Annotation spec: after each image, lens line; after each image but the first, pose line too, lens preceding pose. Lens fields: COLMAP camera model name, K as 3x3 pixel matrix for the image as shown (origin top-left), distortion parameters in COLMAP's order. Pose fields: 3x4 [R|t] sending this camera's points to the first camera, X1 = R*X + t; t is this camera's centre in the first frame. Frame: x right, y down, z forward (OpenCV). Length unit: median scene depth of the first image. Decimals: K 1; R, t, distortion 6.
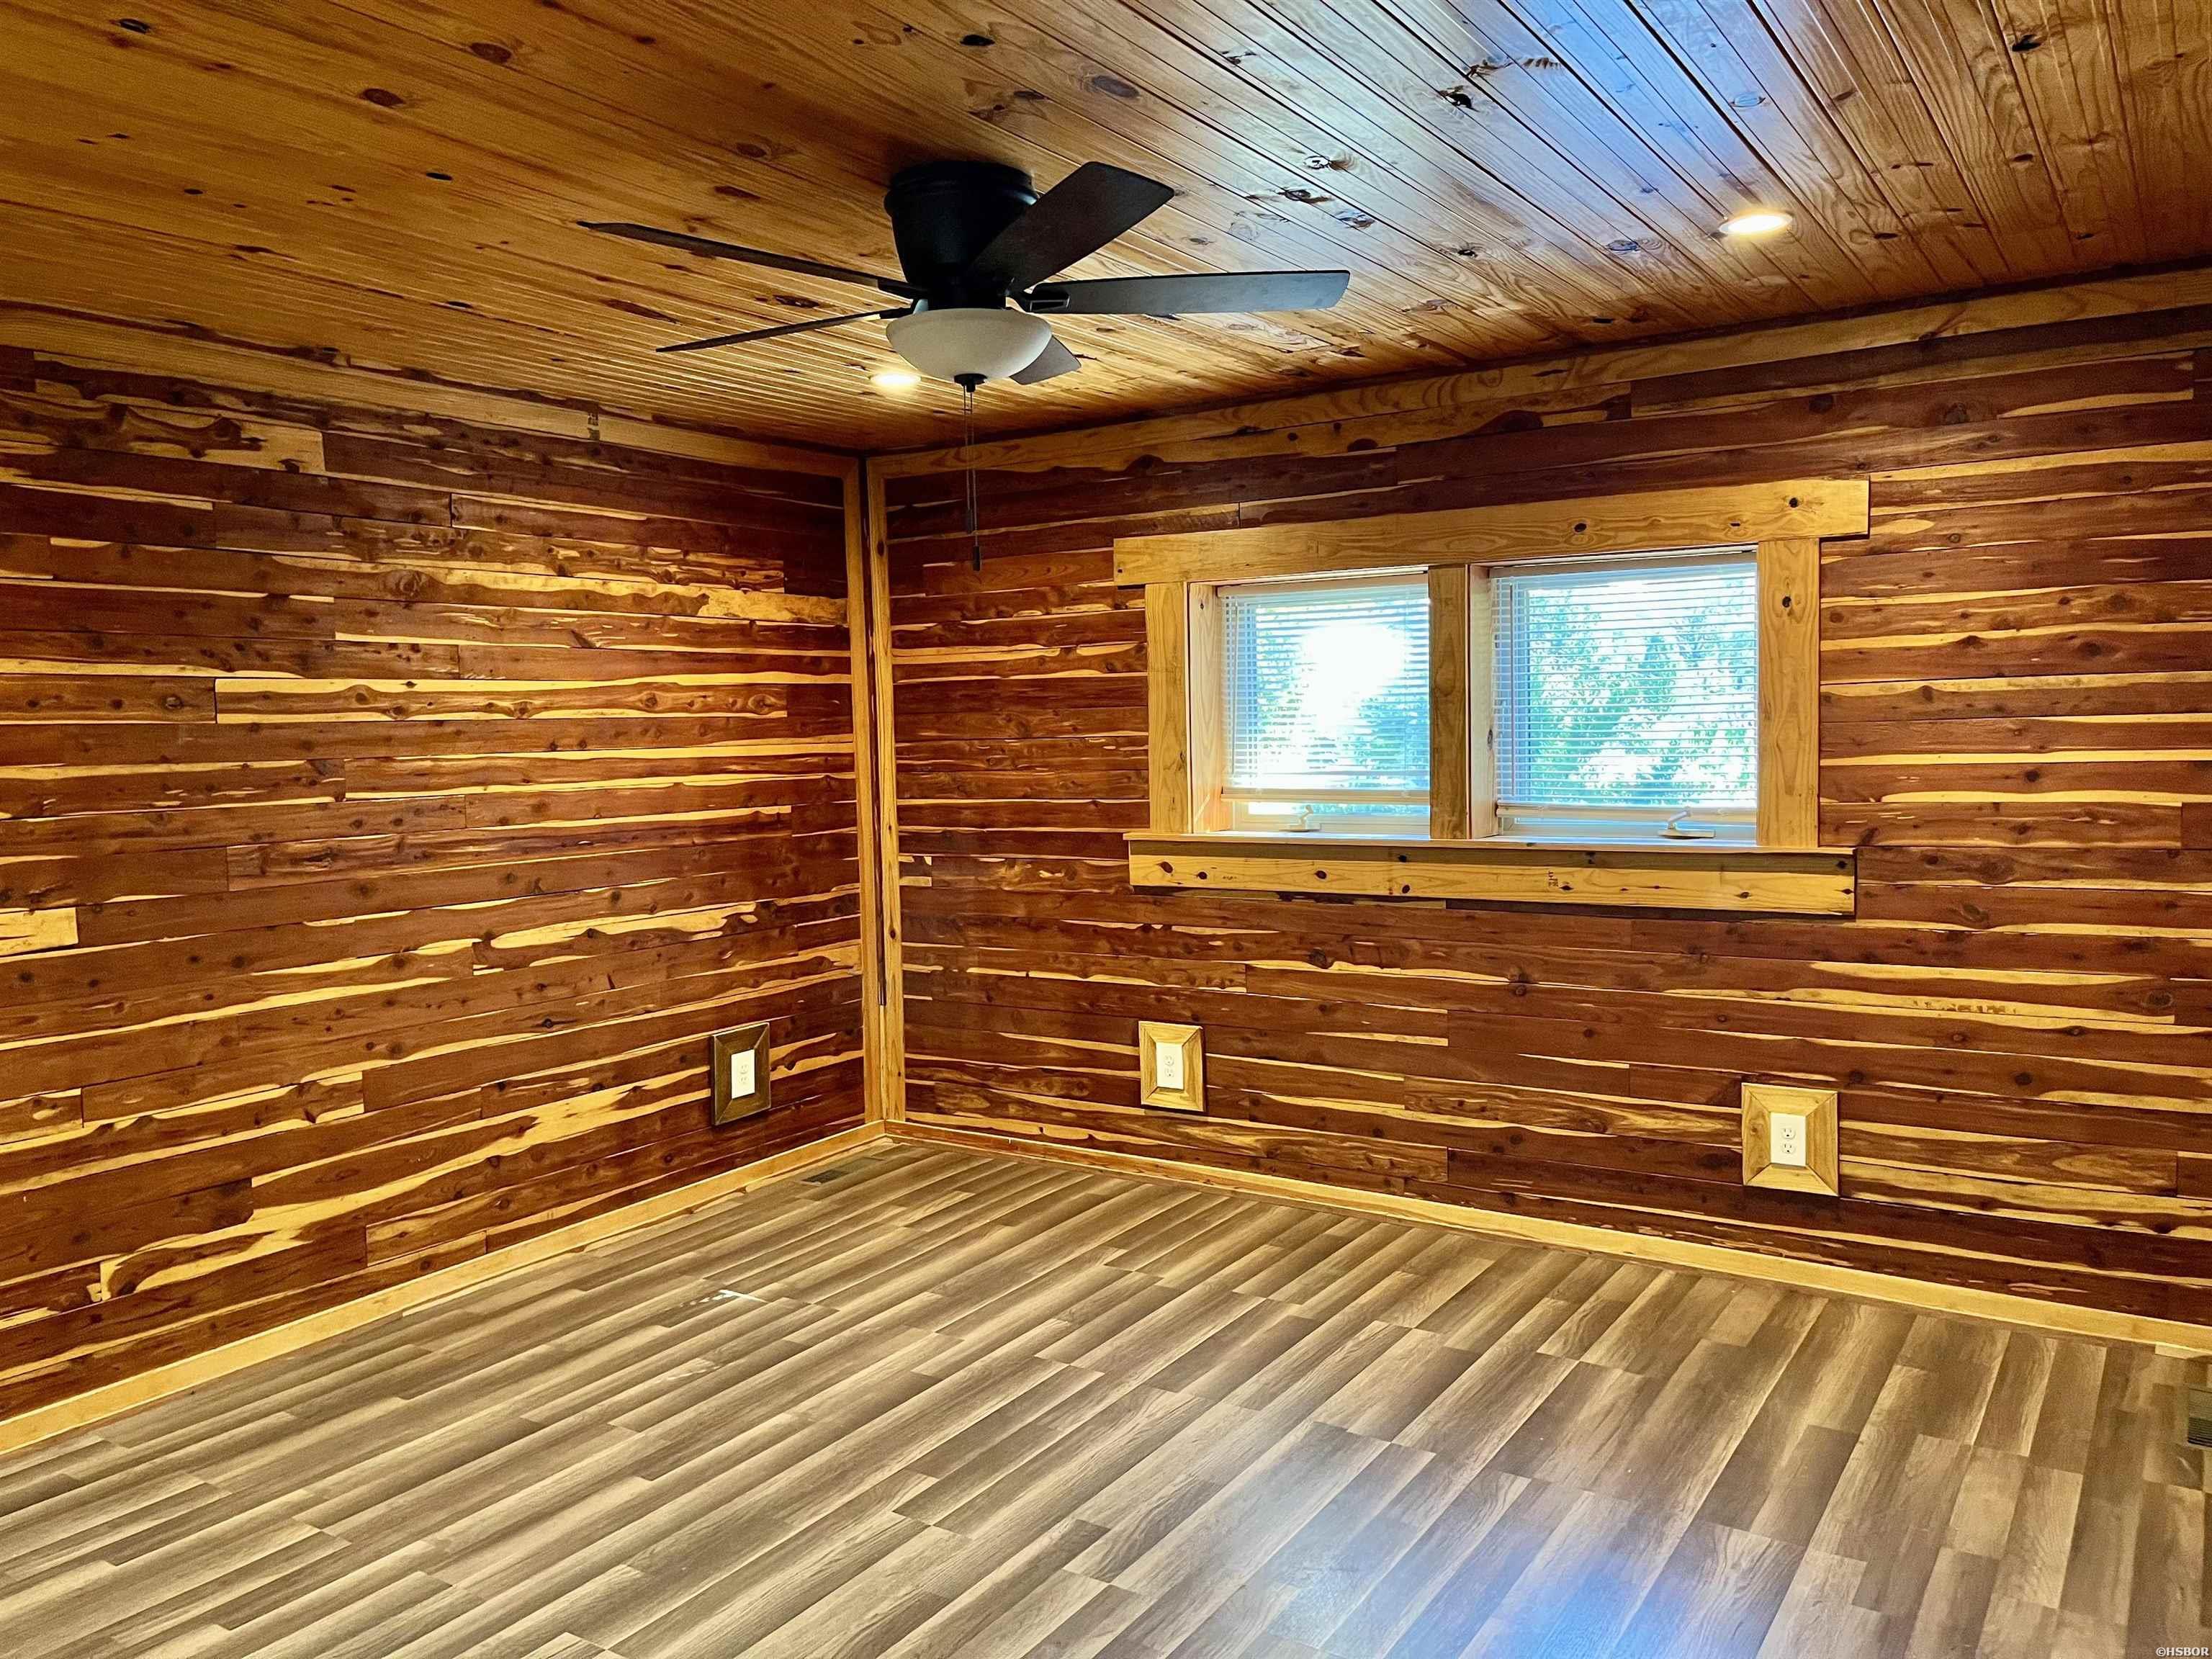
lens RADIAL K [[1675.8, 0, 1101.6], [0, 1675.8, 837.2], [0, 0, 1]] dist [0.073343, -0.102323]
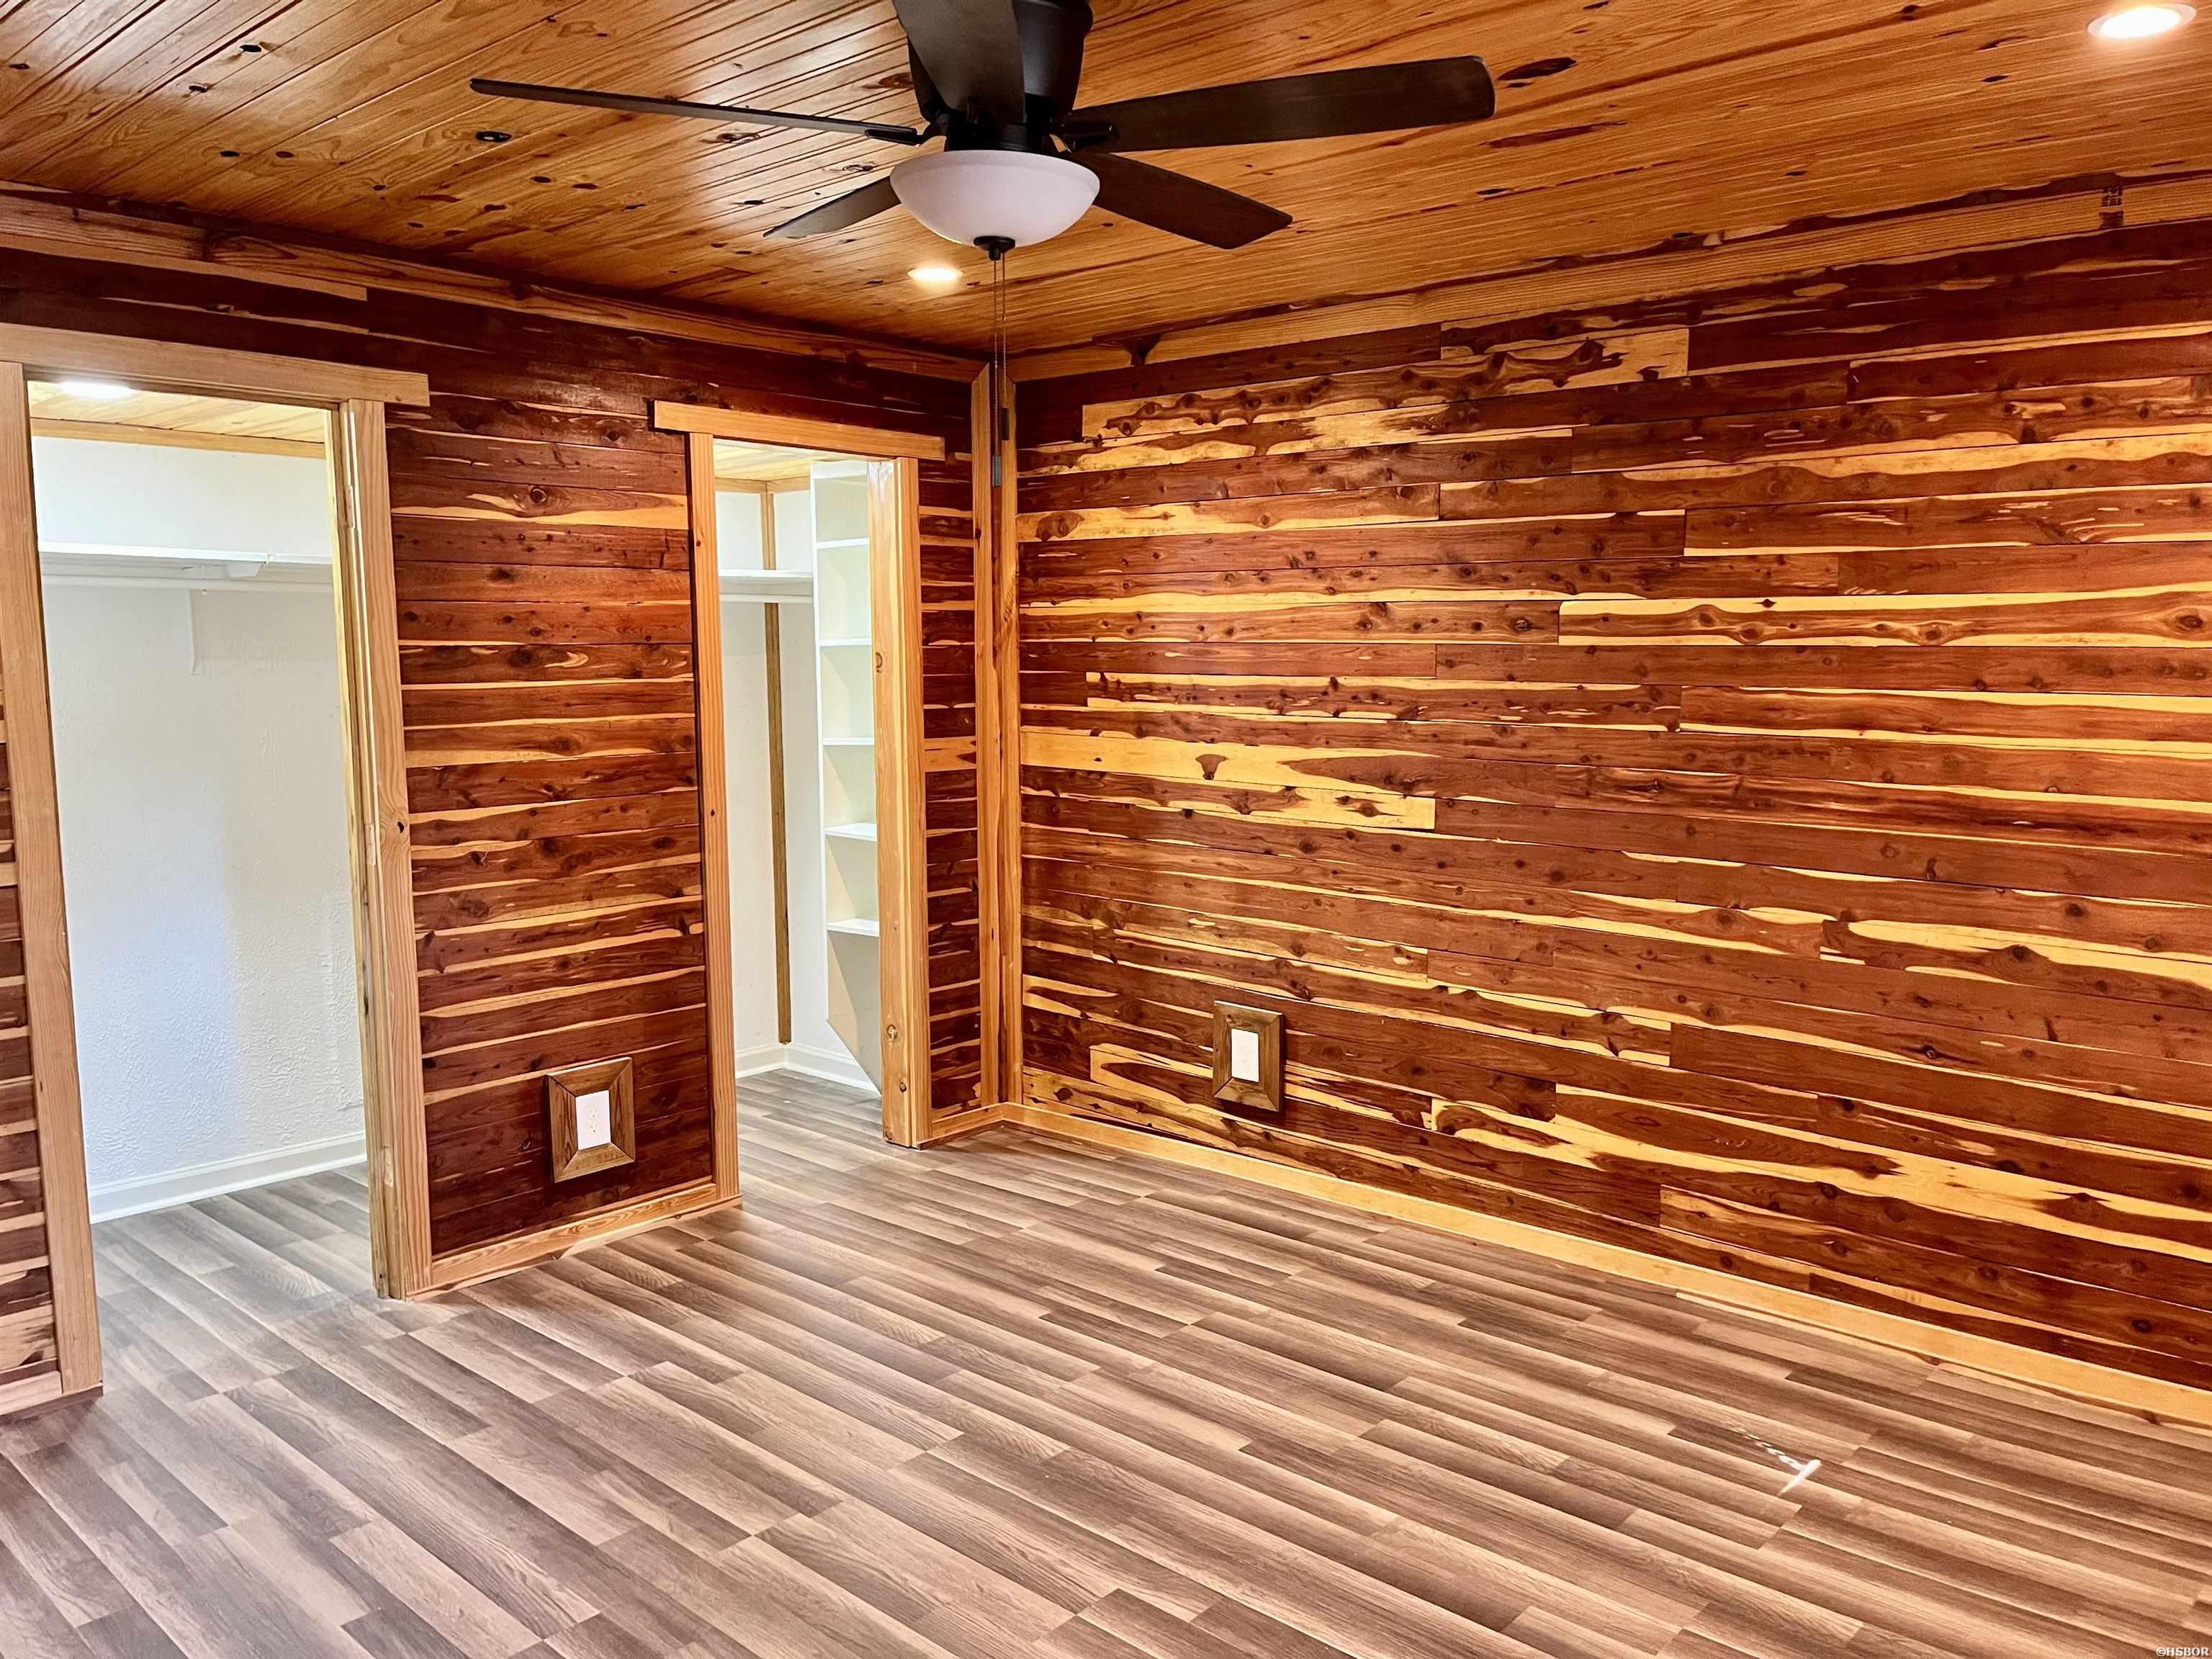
lens RADIAL K [[1675.8, 0, 1106.2], [0, 1675.8, 828.7], [0, 0, 1]] dist [0.073343, -0.102323]
pose [[-0.157181, 0.136813, -0.978047, 0.529484], [-0.065831, 0.986703, 0.148603, -0.088377], [0.985373, 0.087743, -0.146085, 0.859635]]
